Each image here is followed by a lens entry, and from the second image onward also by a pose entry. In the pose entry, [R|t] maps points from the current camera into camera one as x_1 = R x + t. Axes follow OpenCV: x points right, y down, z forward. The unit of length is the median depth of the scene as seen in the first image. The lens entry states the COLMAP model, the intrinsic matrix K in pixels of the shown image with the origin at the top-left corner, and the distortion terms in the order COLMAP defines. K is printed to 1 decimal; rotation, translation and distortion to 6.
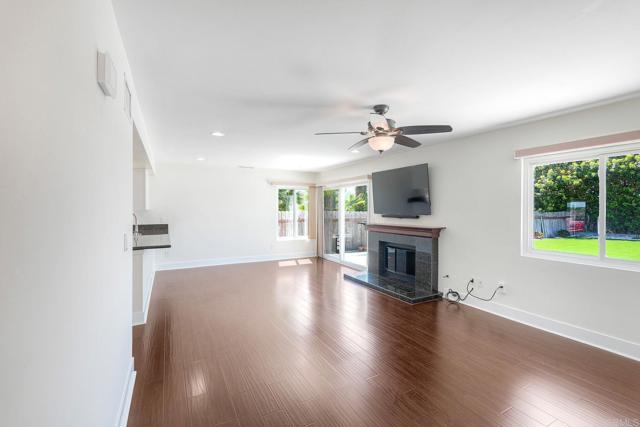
lens RADIAL K [[282.7, 0, 318.8], [0, 282.7, 213.8], [0, 0, 1]] dist [-0.001269, 0.000827]
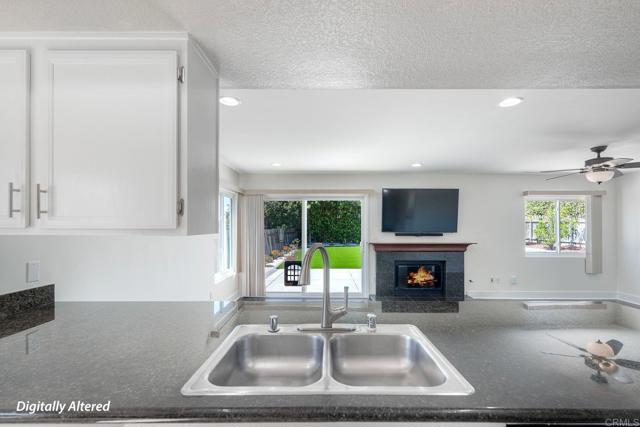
lens RADIAL K [[282.7, 0, 323.0], [0, 282.7, 227.4], [0, 0, 1]] dist [-0.001269, 0.000827]
pose [[0.470406, -0.000038, 0.882450, -0.875793], [0.009015, 0.999948, -0.004762, -0.017141], [-0.882404, 0.010196, 0.470382, 0.885206]]
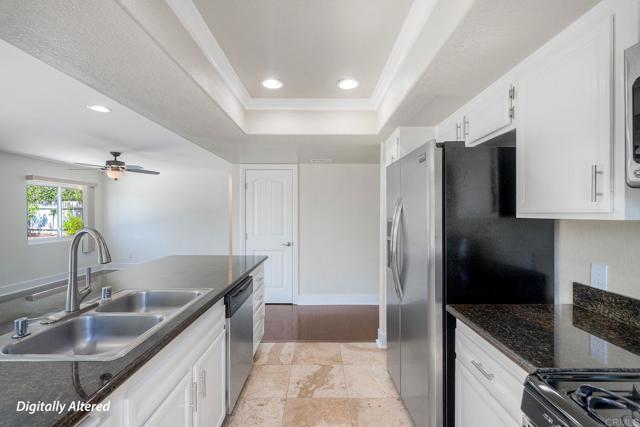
lens RADIAL K [[282.7, 0, 320.1], [0, 282.7, 212.5], [0, 0, 1]] dist [-0.001269, 0.000827]
pose [[-0.882848, 0.002990, 0.469649, -0.972304], [0.007984, 0.999931, 0.008643, -0.018919], [-0.469590, 0.011380, -0.882811, 1.128365]]
